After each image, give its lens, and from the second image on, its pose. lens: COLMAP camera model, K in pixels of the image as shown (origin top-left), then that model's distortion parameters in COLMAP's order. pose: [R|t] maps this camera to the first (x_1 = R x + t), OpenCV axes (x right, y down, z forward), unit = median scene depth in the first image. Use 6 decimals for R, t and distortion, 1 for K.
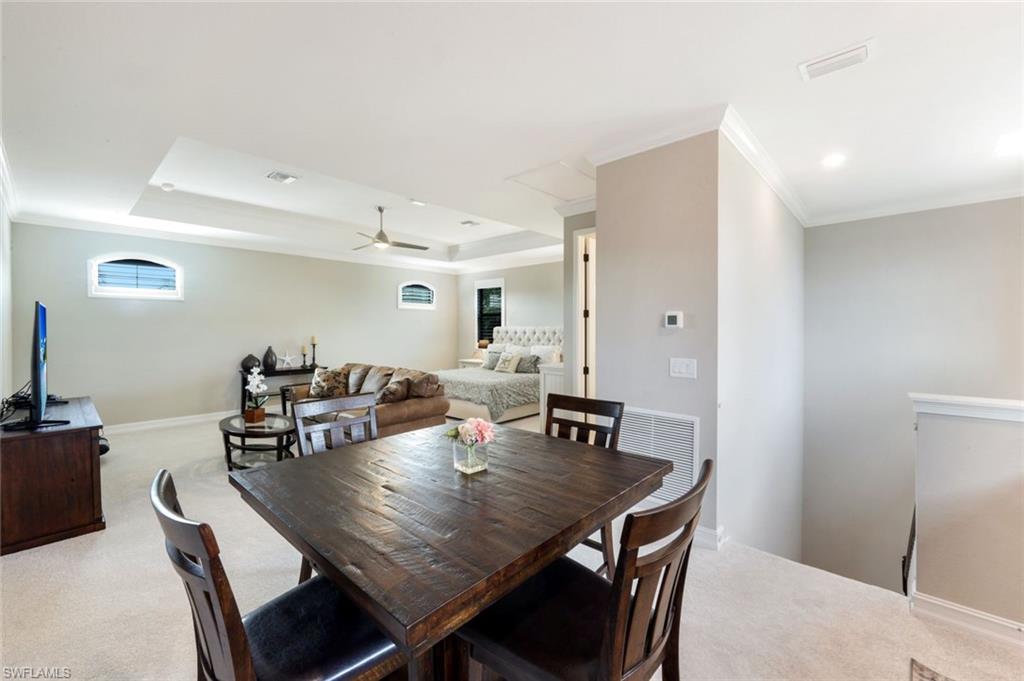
lens RADIAL K [[419.3, 0, 521.7], [0, 419.3, 338.3], [0, 0, 1]] dist [-0.005745, 0.001957]
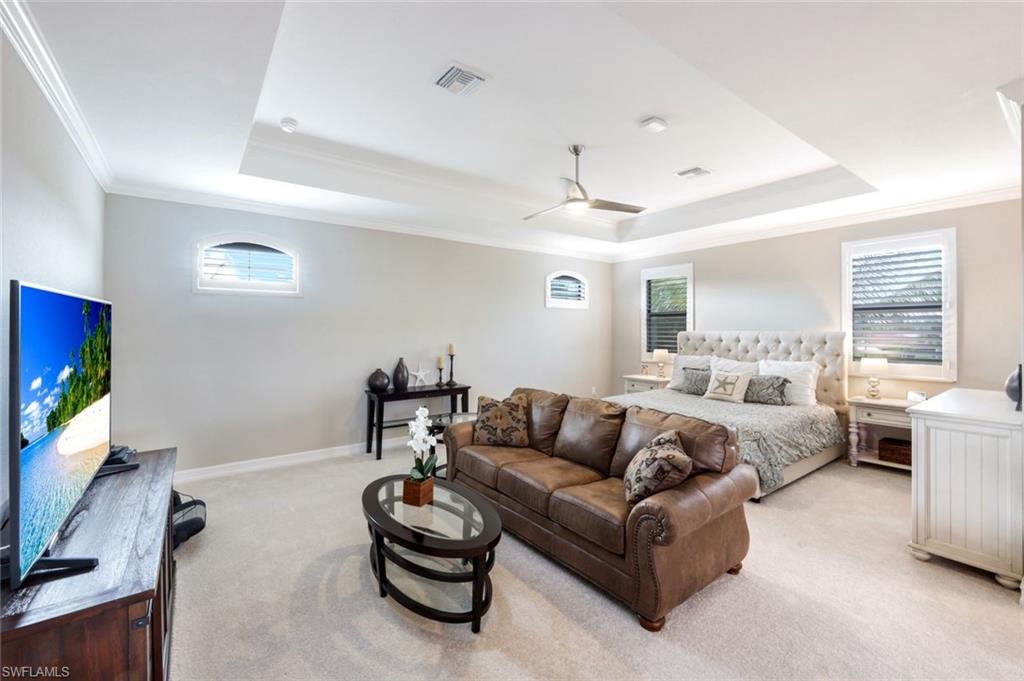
lens RADIAL K [[419.3, 0, 503.7], [0, 419.3, 333.0], [0, 0, 1]] dist [-0.005745, 0.001957]
pose [[0.978547, 0.002839, -0.206002, -0.251832], [-0.006163, 0.999861, -0.015498, -0.013907], [0.205929, 0.016435, 0.978429, 0.285418]]
